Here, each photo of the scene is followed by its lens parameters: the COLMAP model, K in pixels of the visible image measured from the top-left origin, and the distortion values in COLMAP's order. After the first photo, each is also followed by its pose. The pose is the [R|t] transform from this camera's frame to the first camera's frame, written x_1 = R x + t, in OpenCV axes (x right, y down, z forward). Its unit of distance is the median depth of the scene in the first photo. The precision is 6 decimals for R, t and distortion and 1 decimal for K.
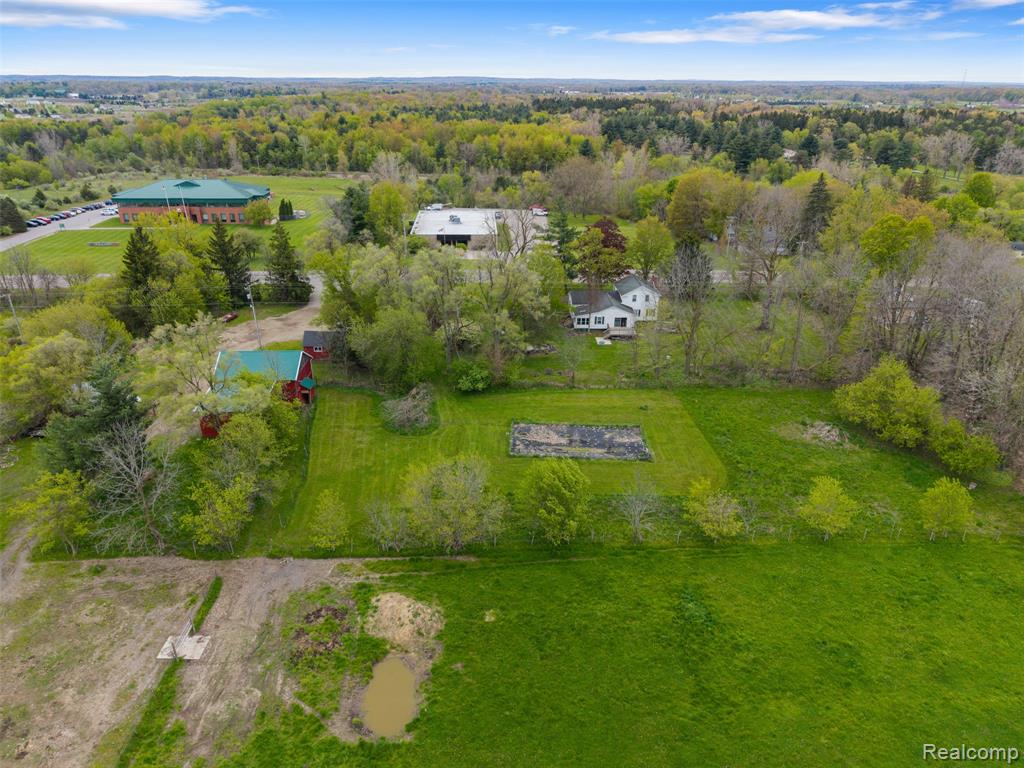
lens RADIAL K [[690.2, 0, 512.0], [0, 690.2, 384.0], [0, 0, 1]] dist [0.008624, -0.003482]
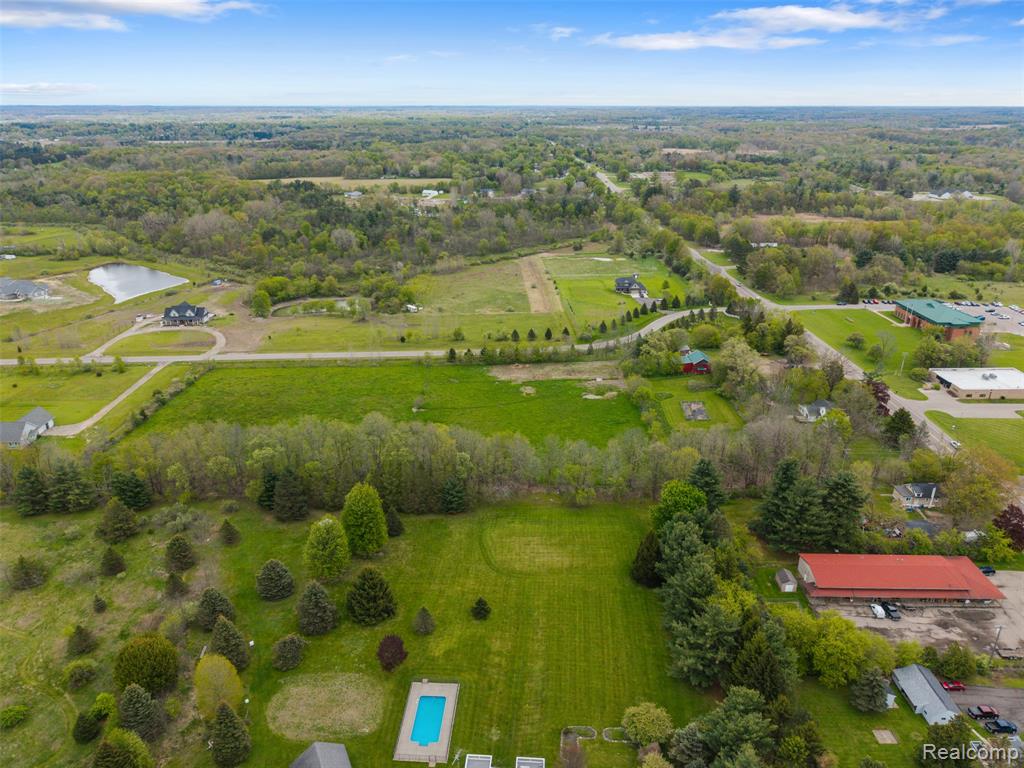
lens RADIAL K [[690.2, 0, 512.0], [0, 690.2, 384.0], [0, 0, 1]] dist [0.008624, -0.003482]
pose [[-0.027345, 0.376392, -0.926057, 0.646609], [-0.400946, 0.844489, 0.355079, -0.172915], [0.915693, 0.381009, 0.127820, -0.037152]]
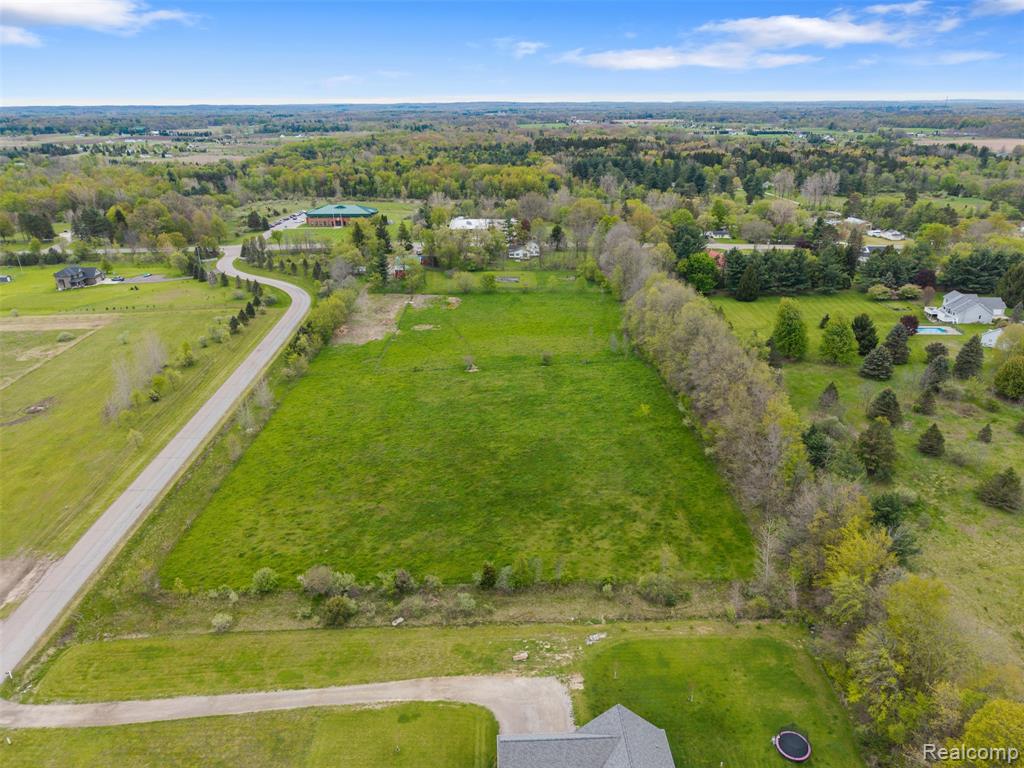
lens RADIAL K [[690.2, 0, 512.0], [0, 690.2, 384.0], [0, 0, 1]] dist [0.008624, -0.003482]
pose [[0.999494, 0.002064, -0.031726, 0.060614], [-0.002917, 0.999635, -0.026868, 0.162169], [0.031658, 0.026947, 0.999135, -0.571197]]
